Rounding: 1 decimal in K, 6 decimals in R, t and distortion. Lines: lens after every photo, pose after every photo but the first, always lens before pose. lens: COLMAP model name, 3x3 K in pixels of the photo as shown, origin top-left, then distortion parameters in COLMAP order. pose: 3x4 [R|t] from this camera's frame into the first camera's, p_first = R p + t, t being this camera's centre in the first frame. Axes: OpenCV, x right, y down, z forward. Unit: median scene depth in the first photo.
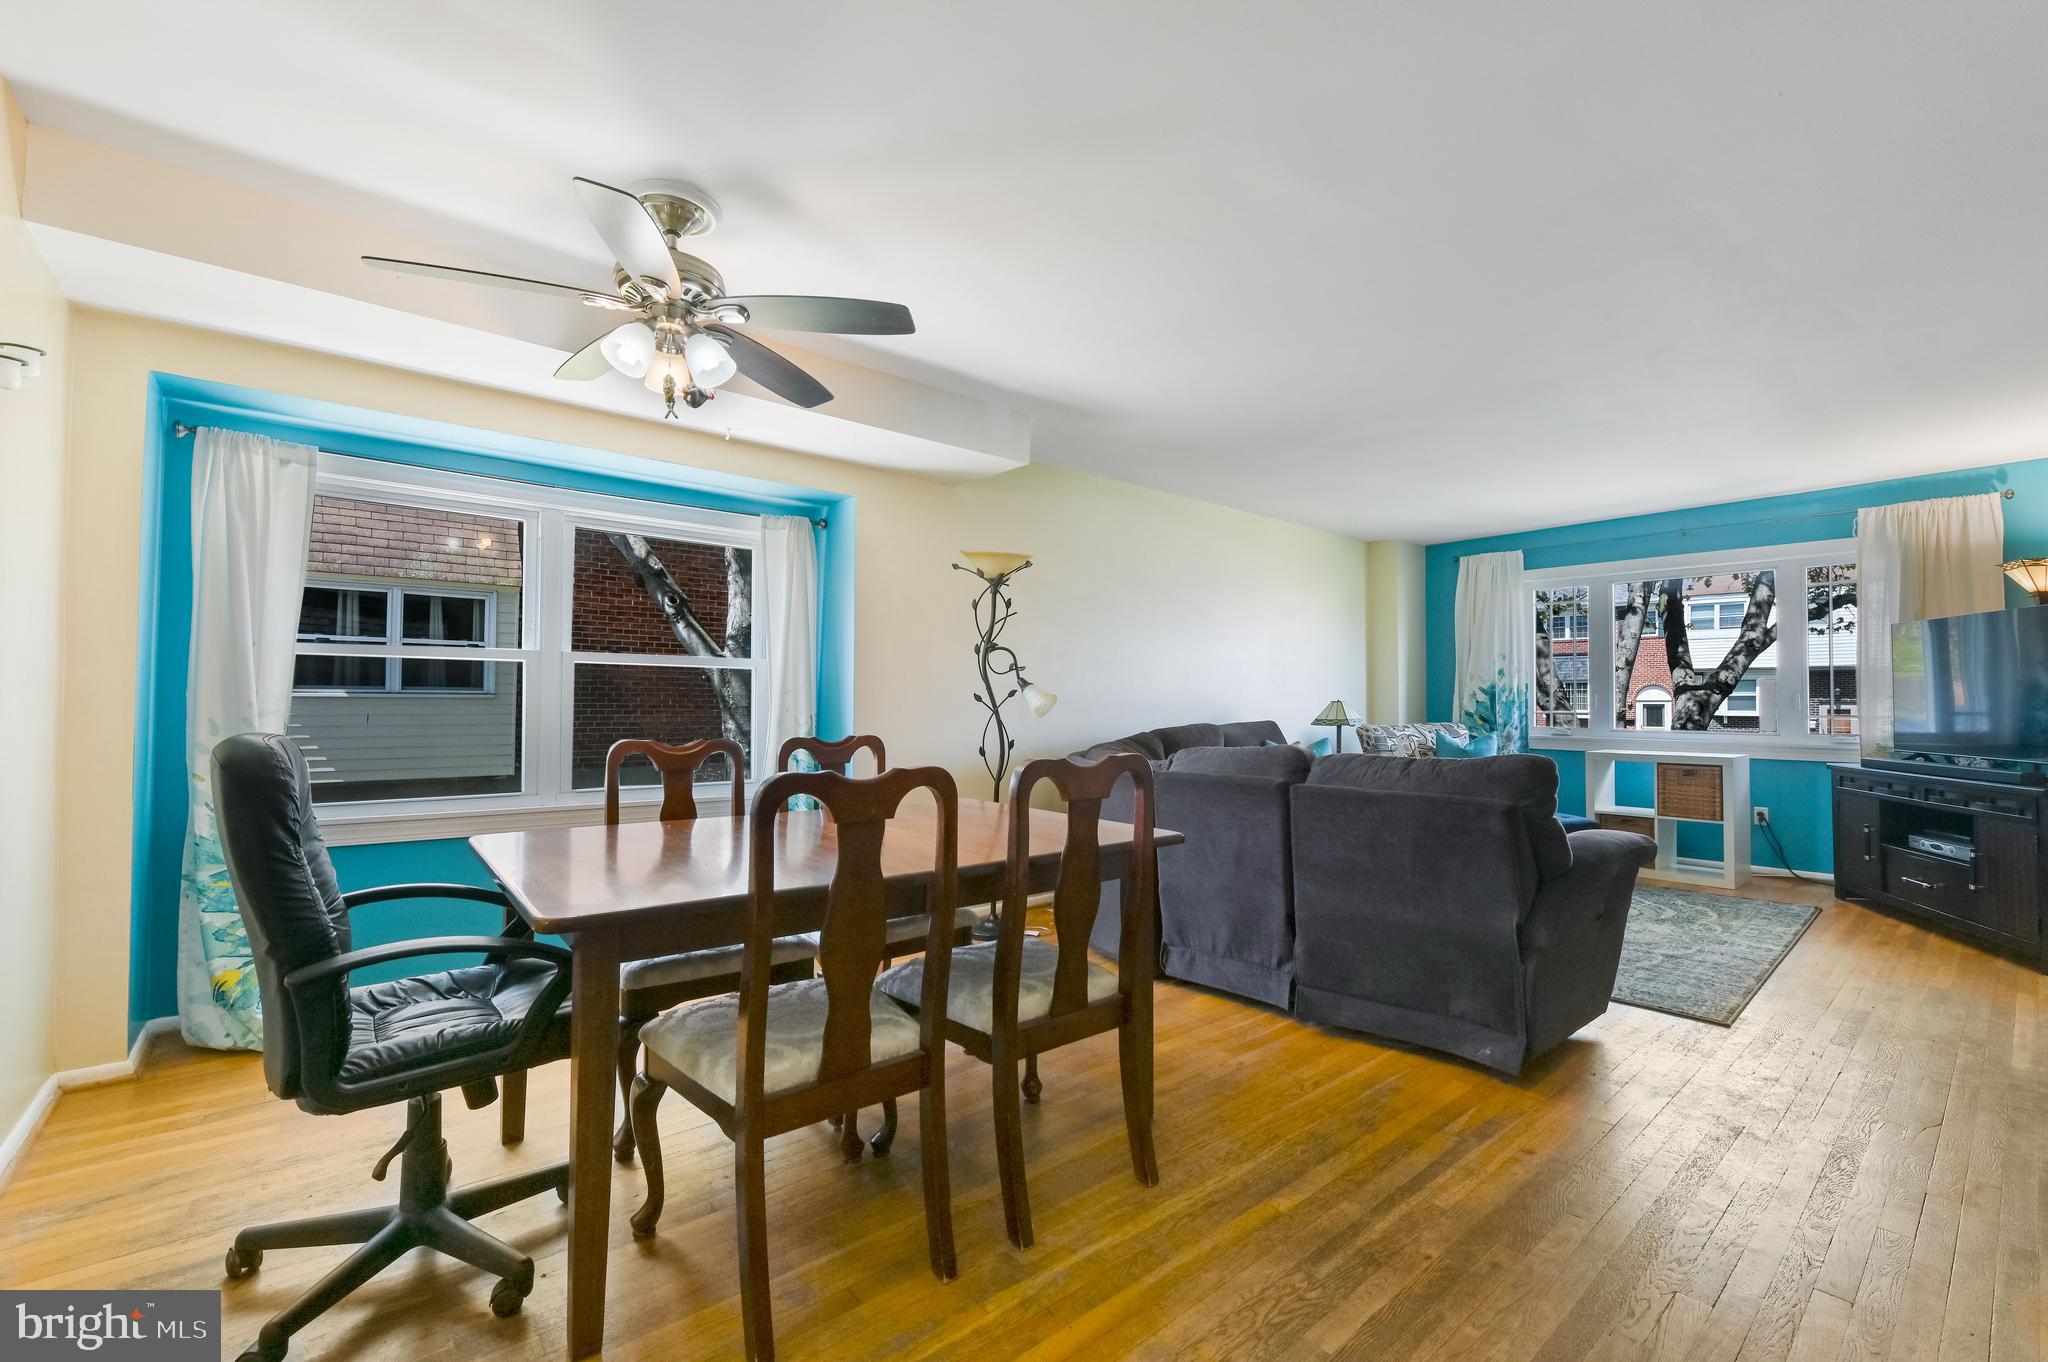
lens RADIAL K [[855.9, 0, 1024.0], [0, 855.9, 681.0], [0, 0, 1]] dist [-0.013363, -0.000527]
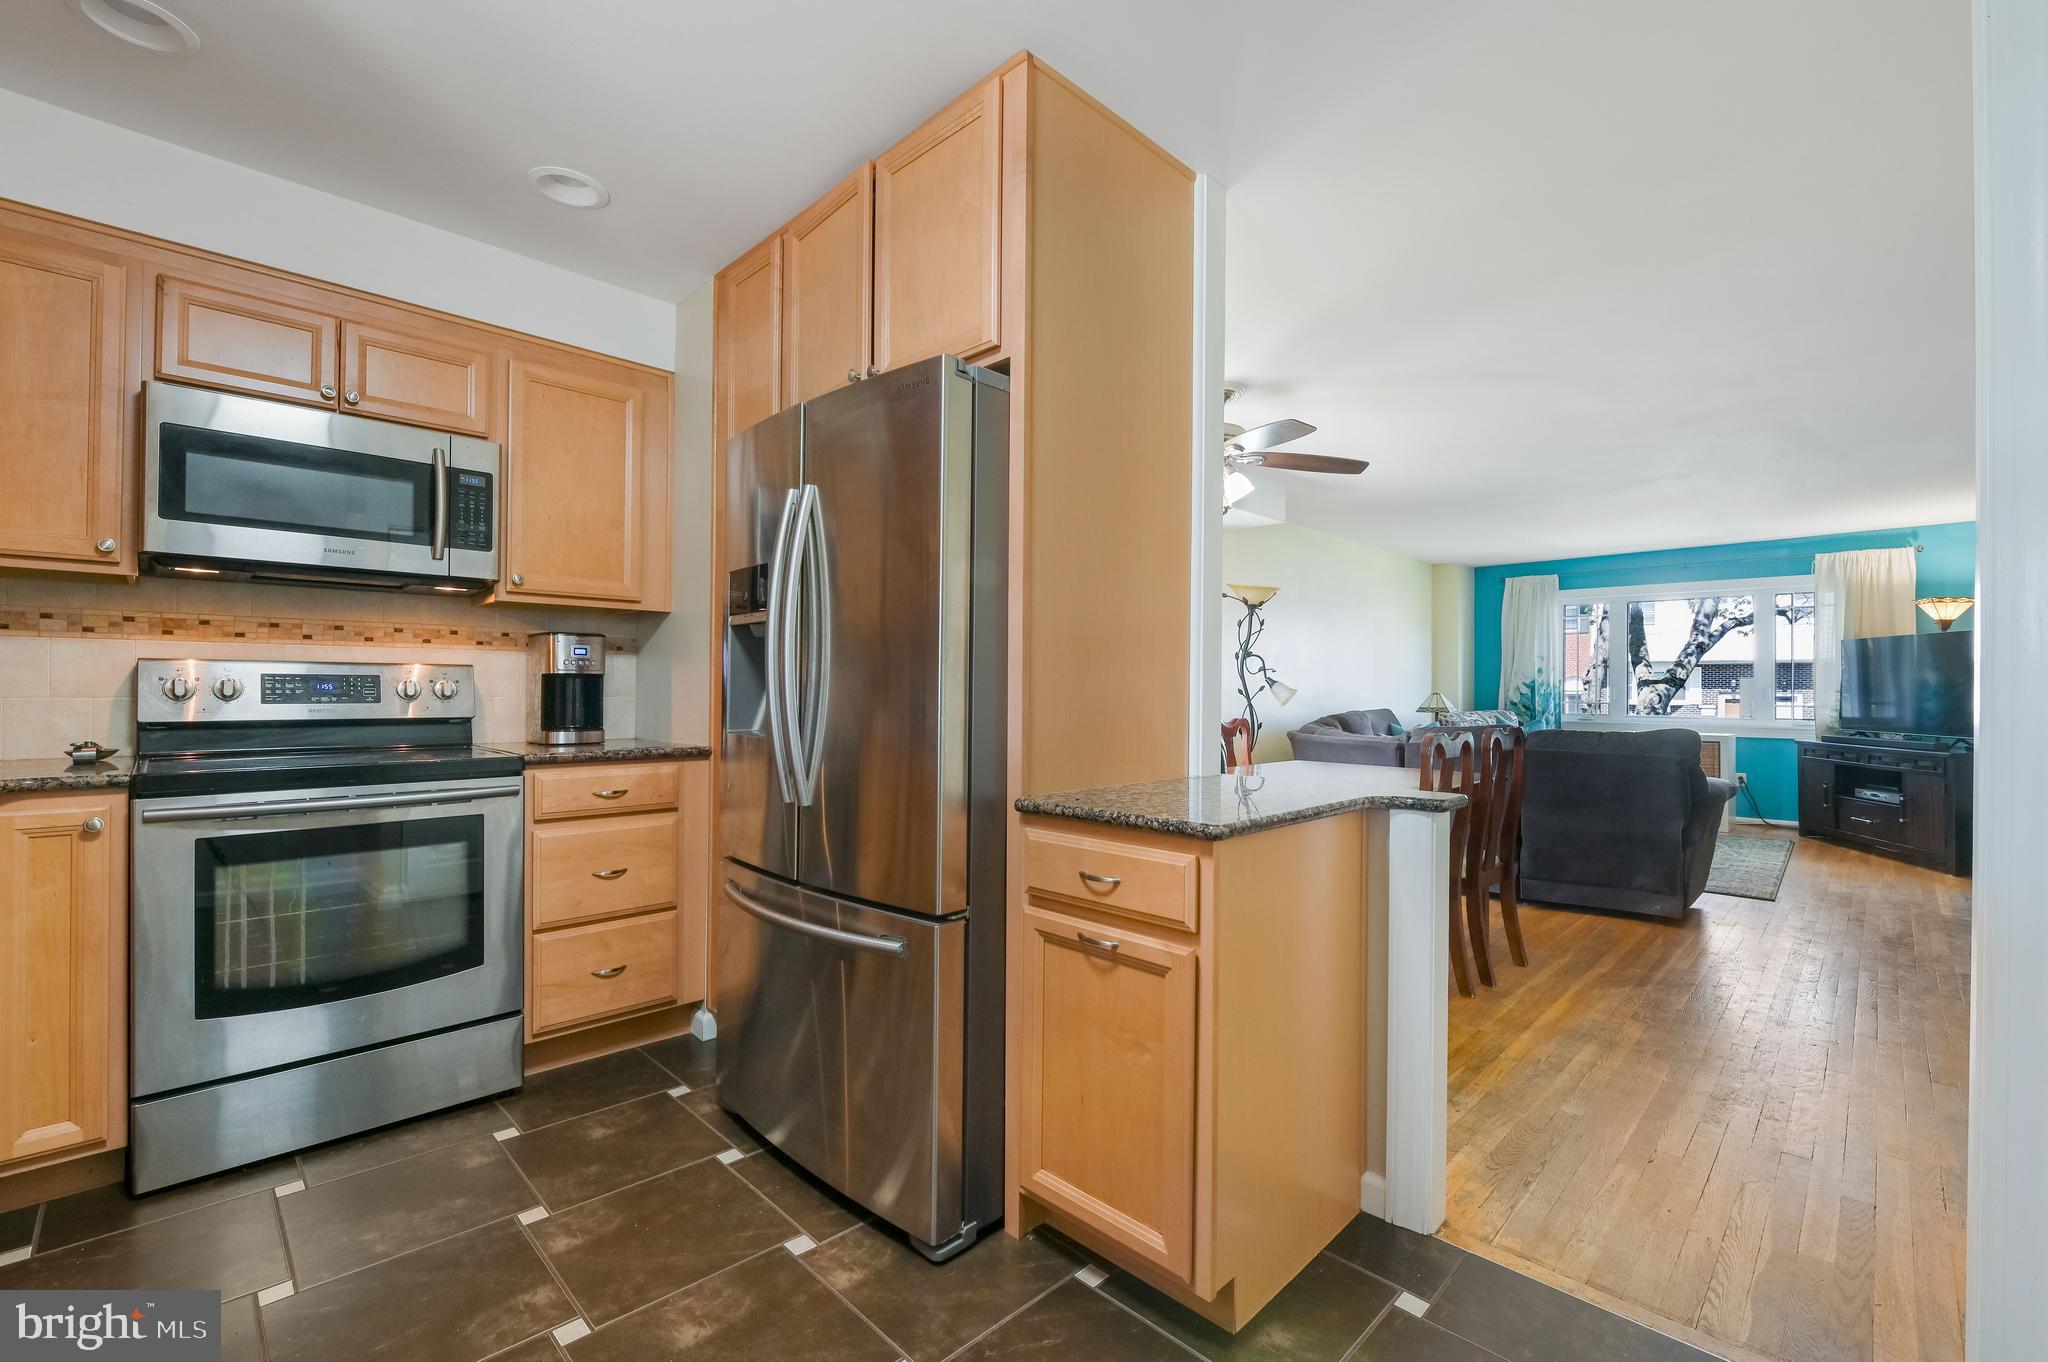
lens RADIAL K [[858.1, 0, 1024.0], [0, 858.1, 681.0], [0, 0, 1]] dist [-0.018916, -0.000491]
pose [[0.996917, 0.003043, 0.078405, -0.432598], [-0.004062, 0.999909, 0.012837, -0.011386], [-0.078359, -0.013116, 0.996839, -0.287963]]
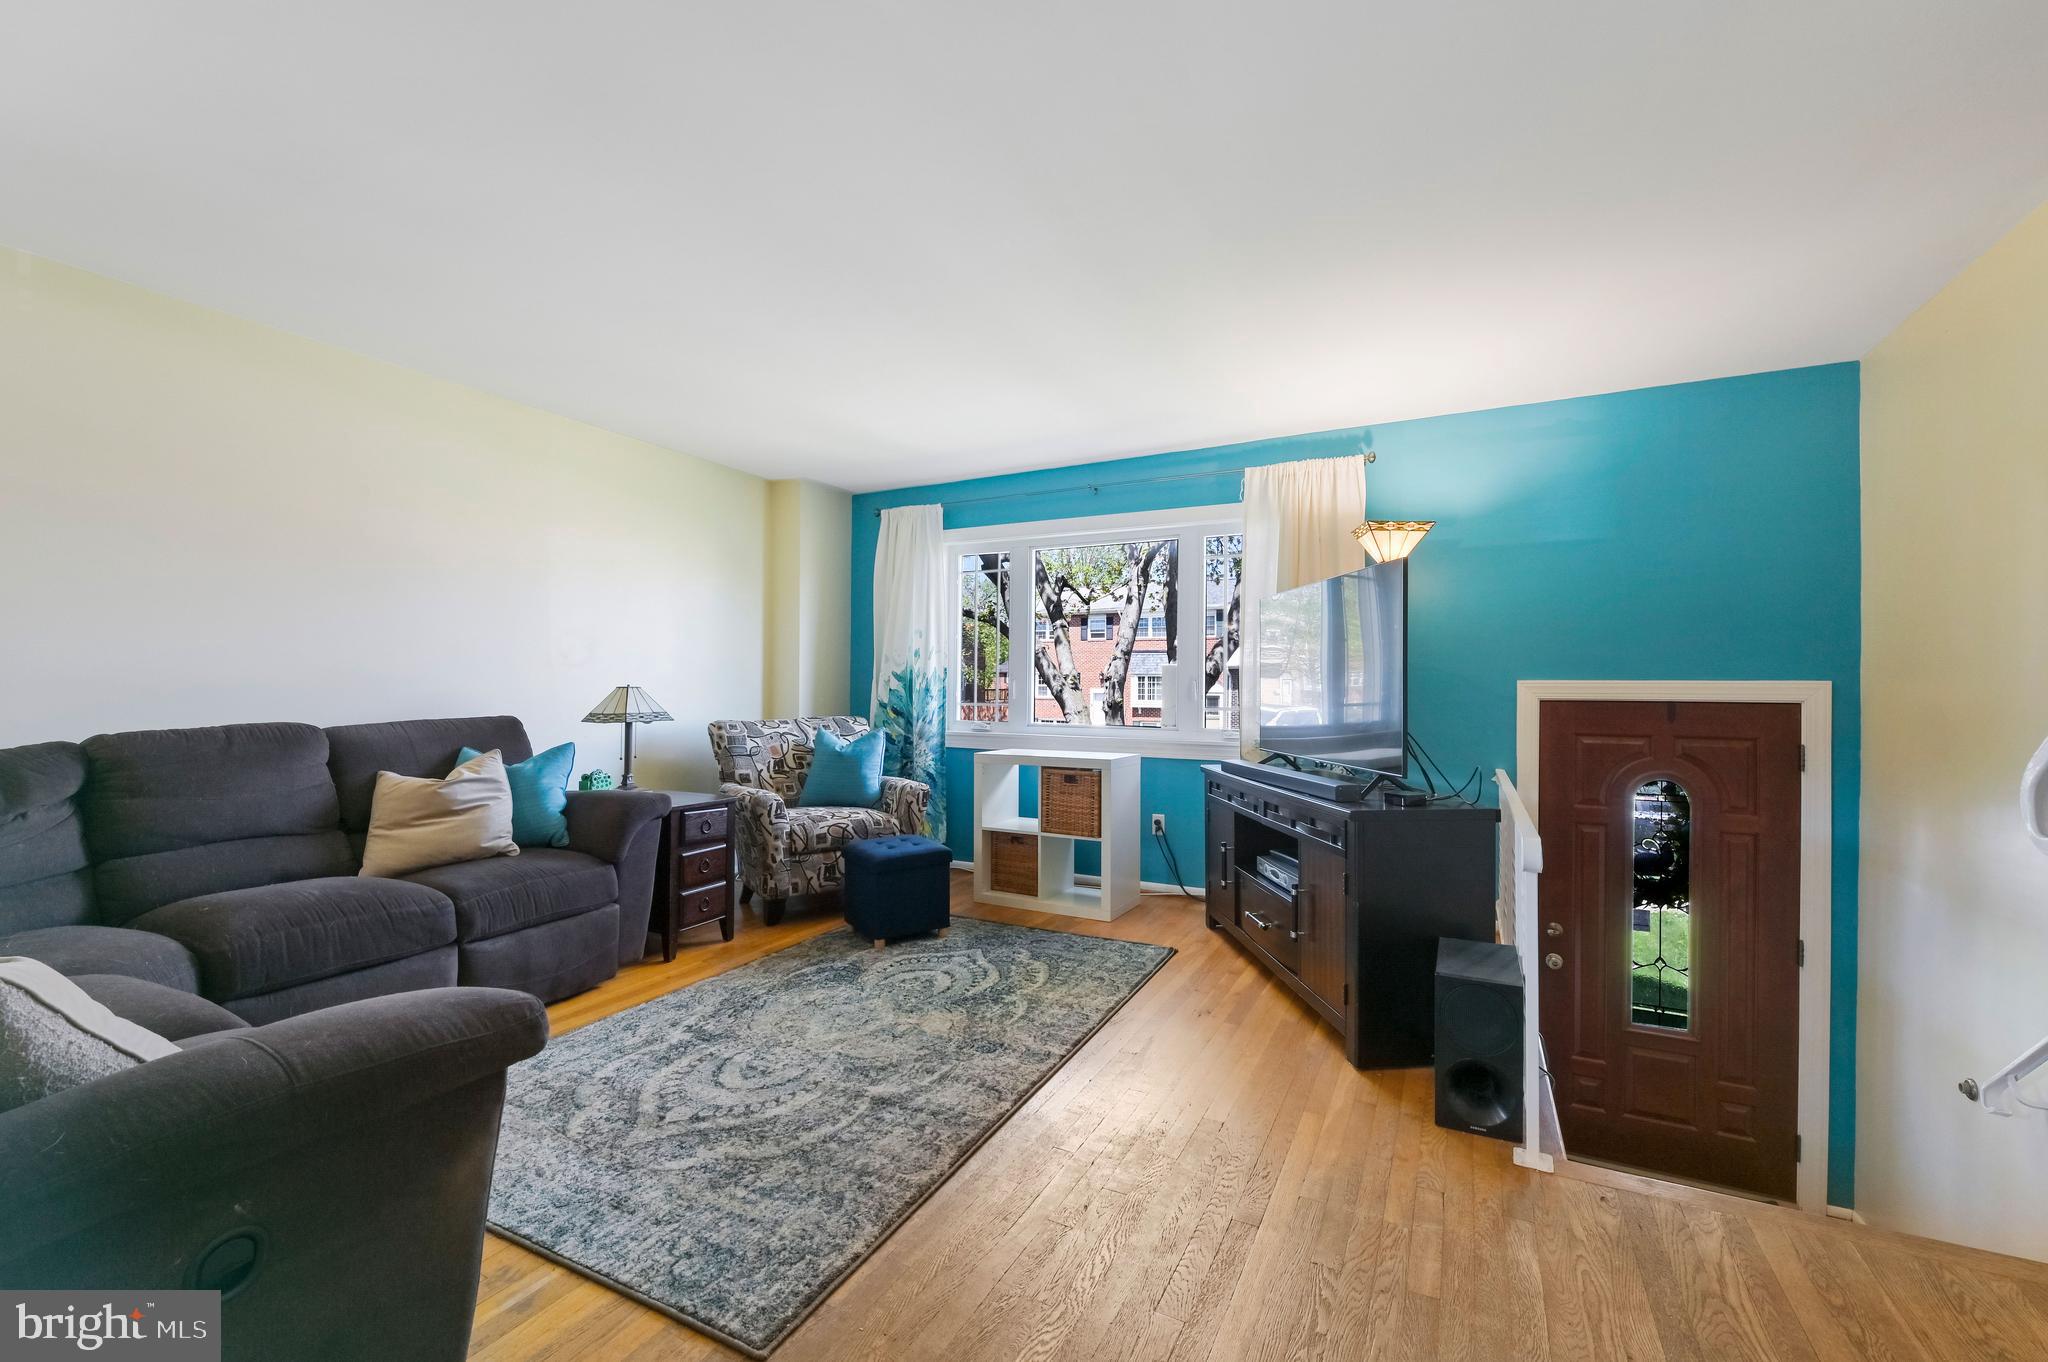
lens RADIAL K [[845.6, 0, 1024.0], [0, 845.6, 681.0], [0, 0, 1]] dist [-0.010095, -0.000250]
pose [[0.920648, 0.010791, 0.390244, 0.484105], [-0.015441, 0.999842, 0.008780, 0.010139], [-0.390088, -0.014109, 0.920669, 0.315590]]
